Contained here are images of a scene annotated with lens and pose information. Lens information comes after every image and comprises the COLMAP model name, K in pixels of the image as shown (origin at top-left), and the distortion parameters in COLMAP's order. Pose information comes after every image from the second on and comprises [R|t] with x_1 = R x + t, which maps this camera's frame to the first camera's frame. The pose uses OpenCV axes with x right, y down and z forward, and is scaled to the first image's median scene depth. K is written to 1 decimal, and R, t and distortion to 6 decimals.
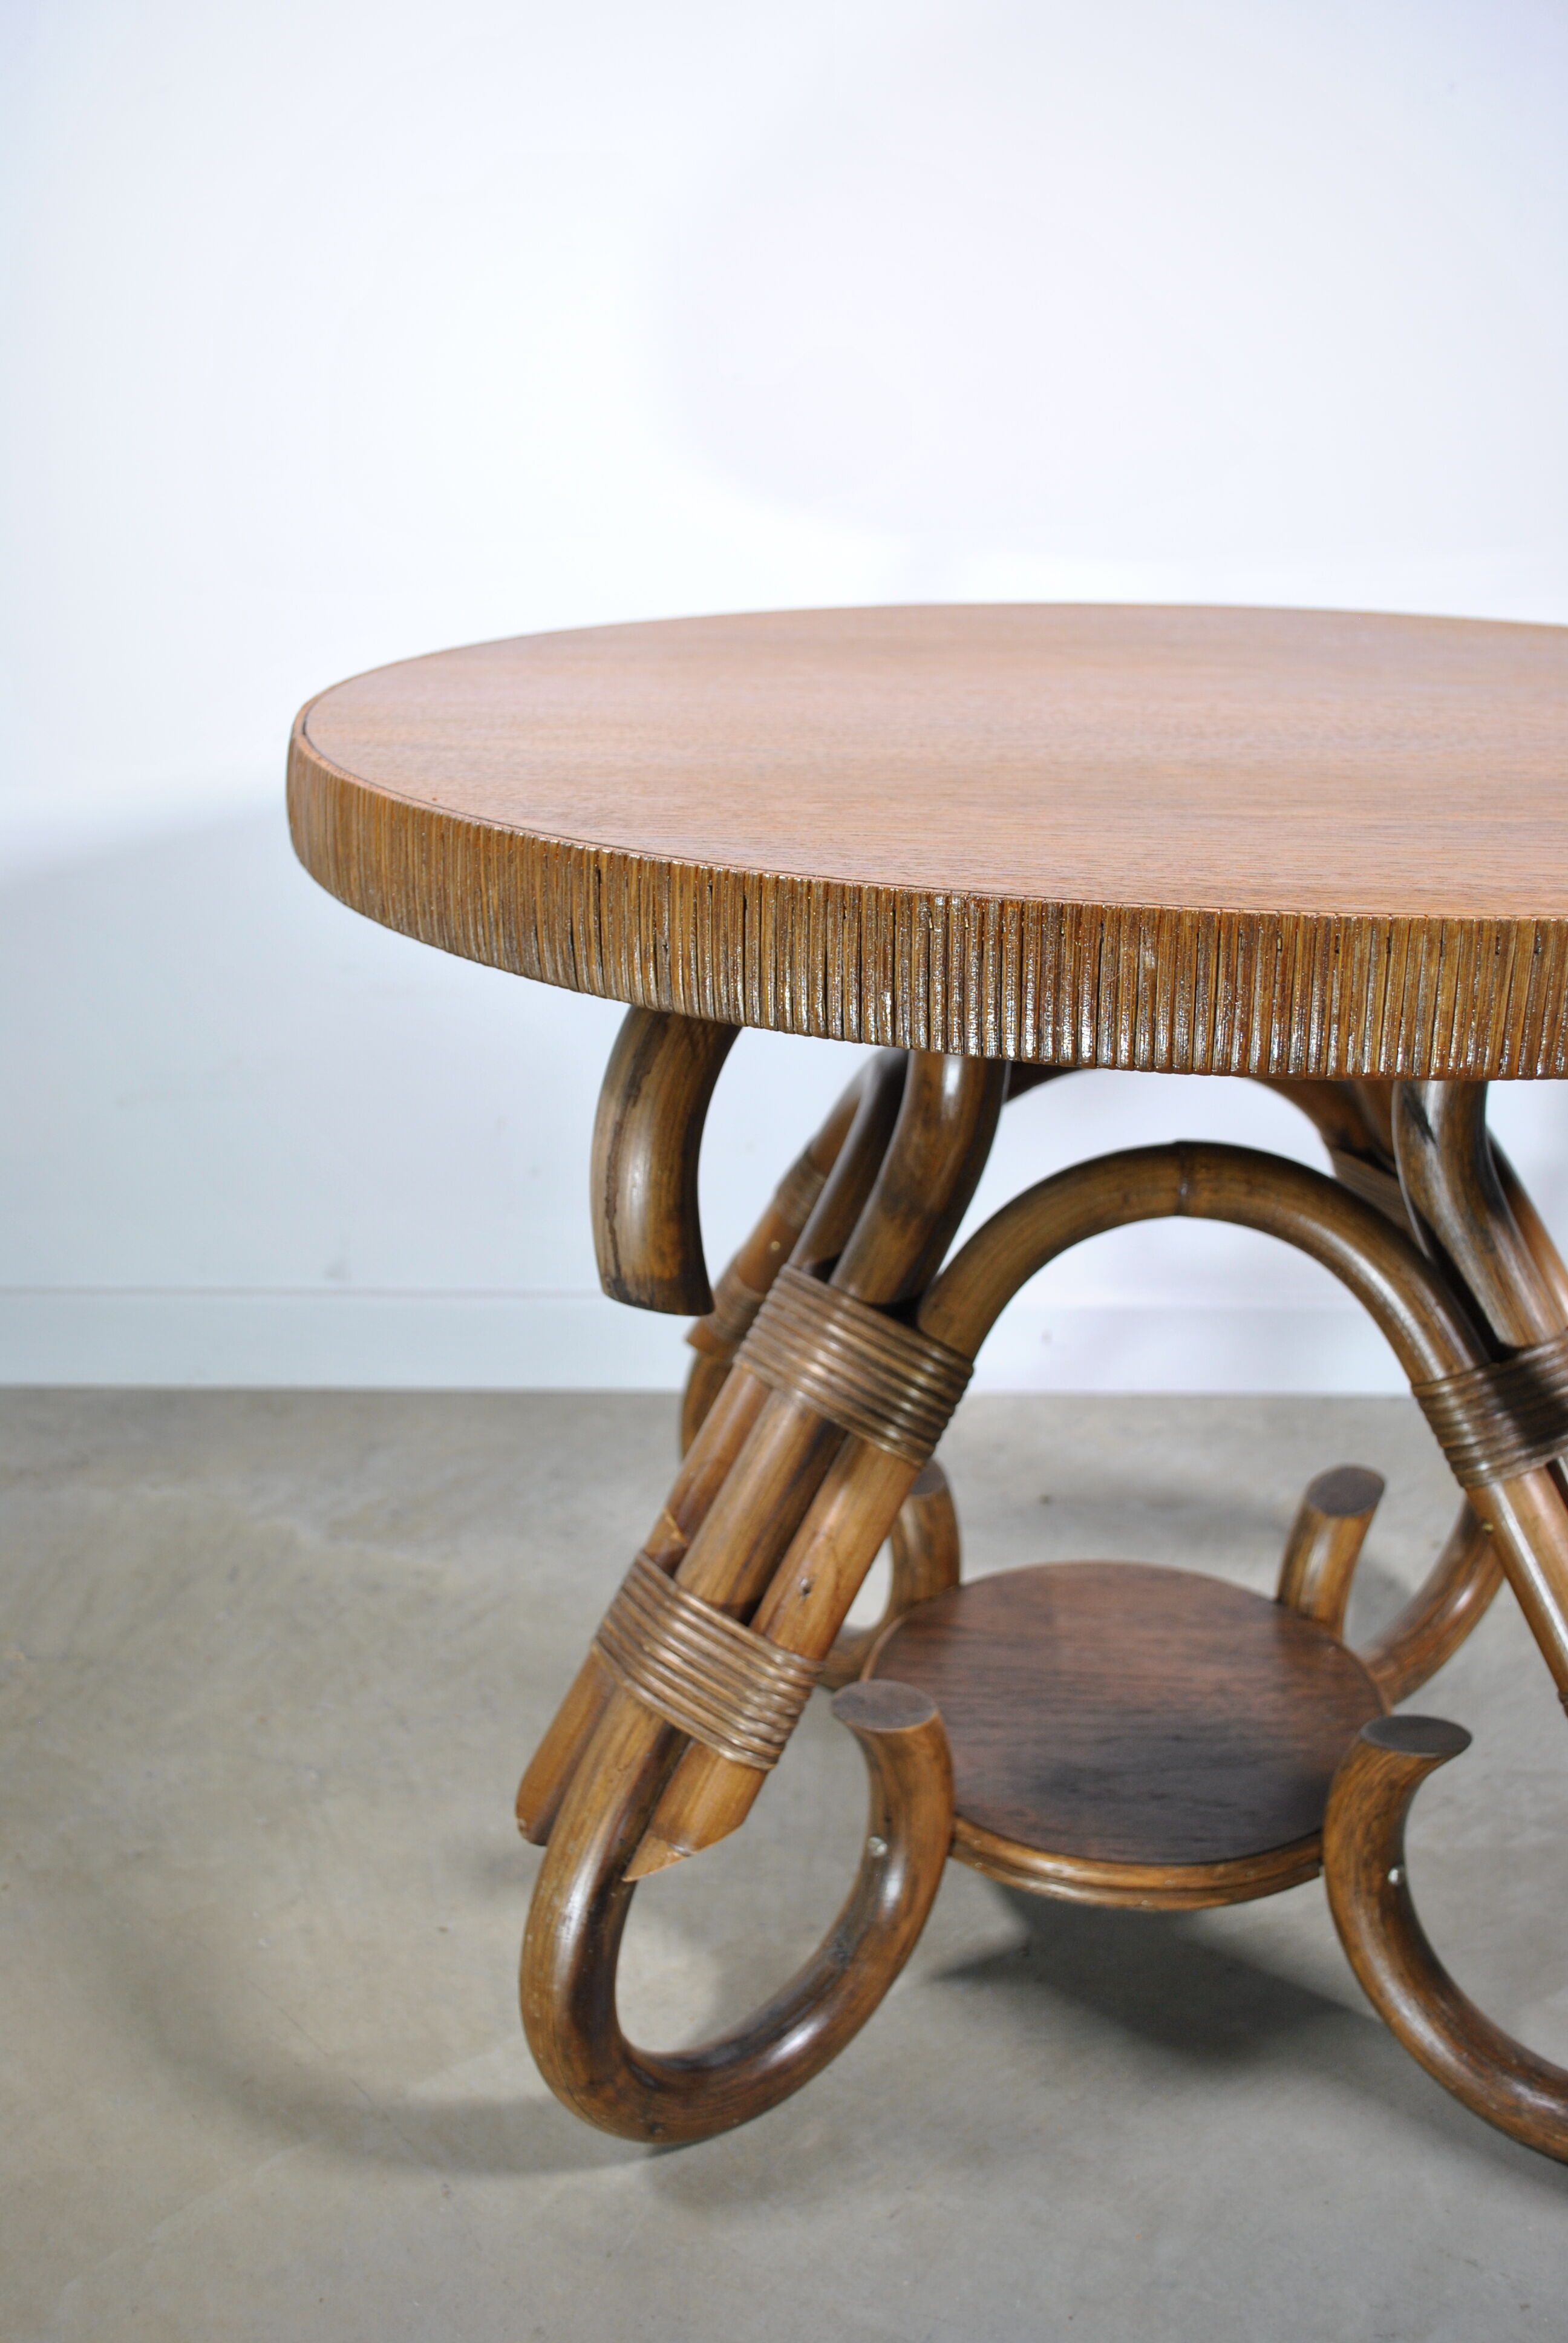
lens RADIAL K [[2282.4, 0, 767.3], [0, 2282.4, 1186.5], [0, 0, 1]] dist [-0.061894, 0.000000]
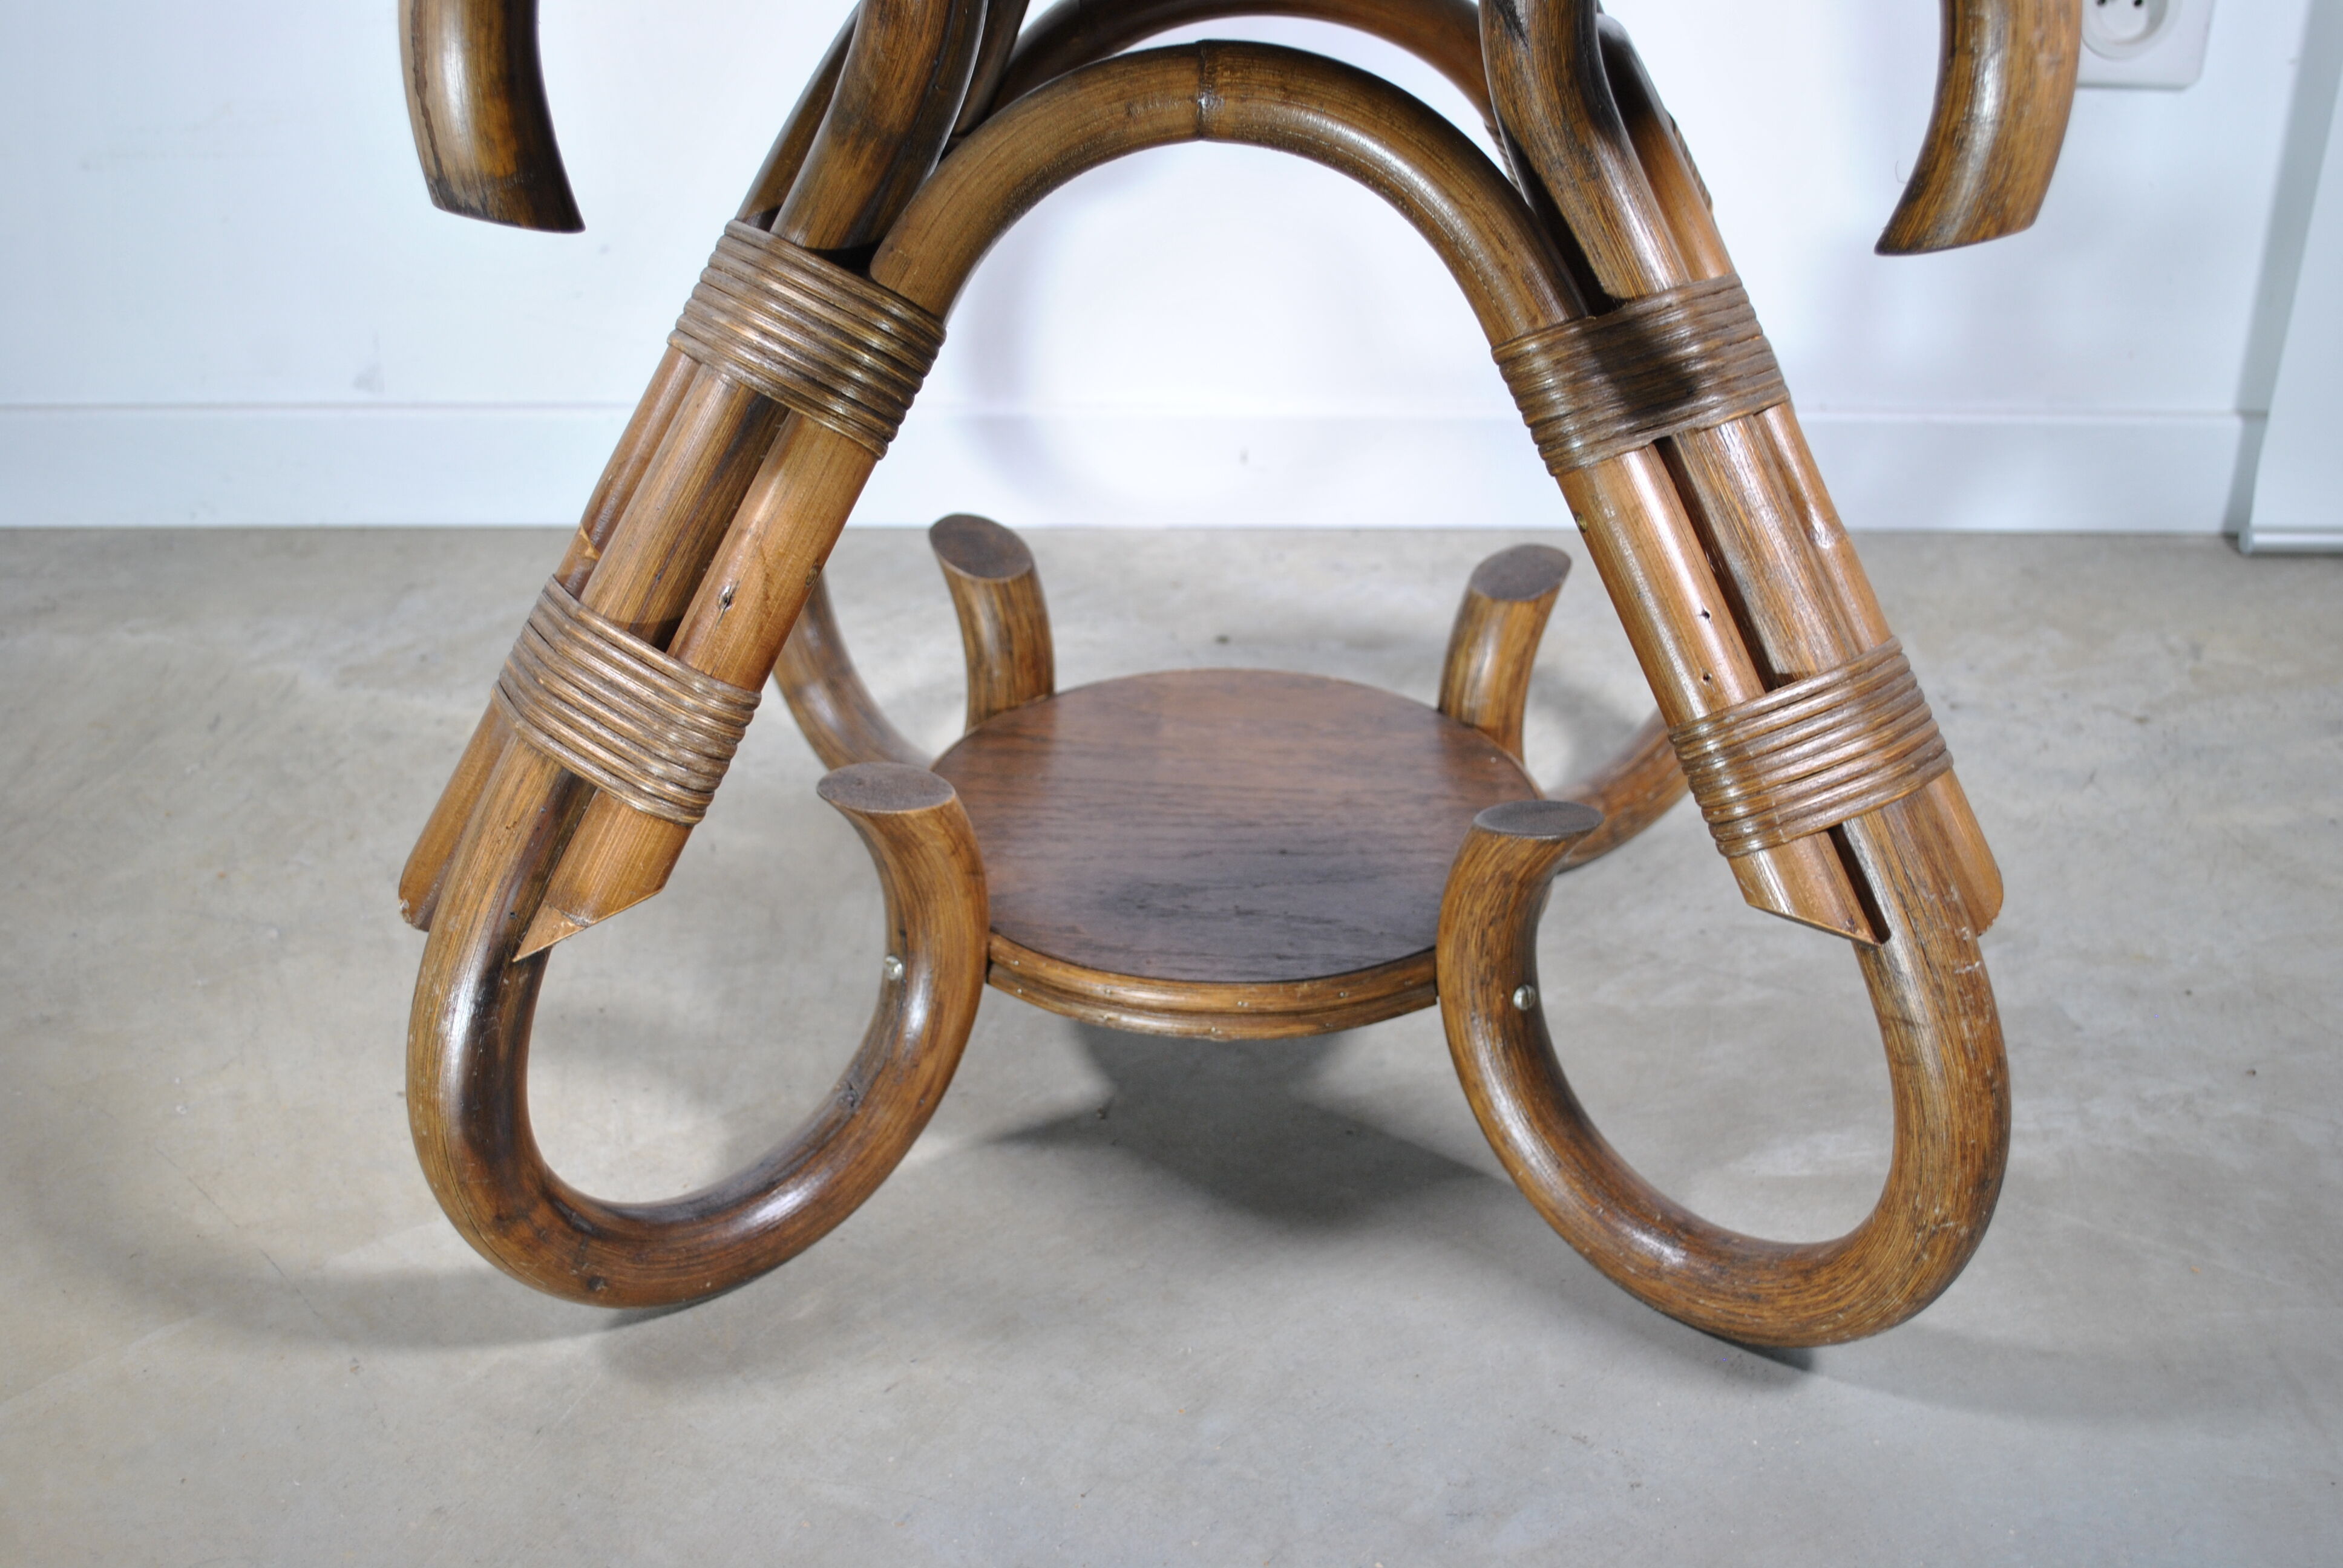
lens RADIAL K [[2716.8, 0, 1183.8], [0, 2716.8, 789.8], [0, 0, 1]] dist [-0.042164, 0.000000]
pose [[0.999898, -0.005225, 0.013287, 0.162530], [0.003622, 0.993016, 0.117922, 0.128817], [-0.013810, -0.117862, 0.992934, 0.036658]]
